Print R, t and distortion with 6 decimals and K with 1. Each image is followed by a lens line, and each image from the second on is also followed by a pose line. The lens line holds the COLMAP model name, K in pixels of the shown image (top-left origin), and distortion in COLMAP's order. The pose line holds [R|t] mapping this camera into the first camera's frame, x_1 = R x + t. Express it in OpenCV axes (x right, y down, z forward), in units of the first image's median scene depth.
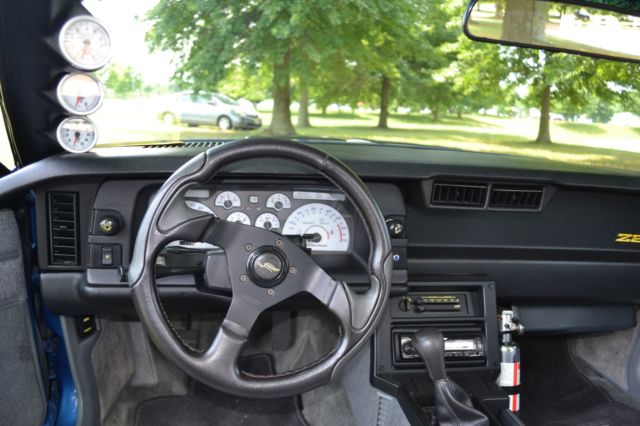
lens RADIAL K [[501.6, 0, 321.4], [0, 501.6, 209.9], [0, 0, 1]] dist [-0.063270, -0.006831]
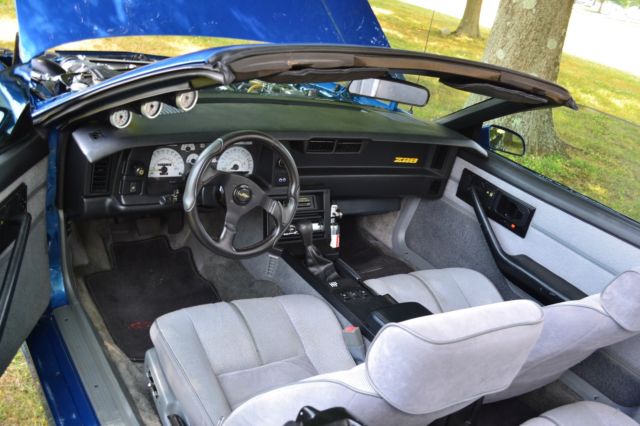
lens RADIAL K [[501.6, 0, 318.9], [0, 501.6, 213.9], [0, 0, 1]] dist [-0.063270, -0.006831]
pose [[0.916422, -0.040674, 0.398141, -0.381115], [-0.061360, 0.968781, 0.240206, -0.187627], [-0.395481, -0.244560, 0.885316, -0.540143]]
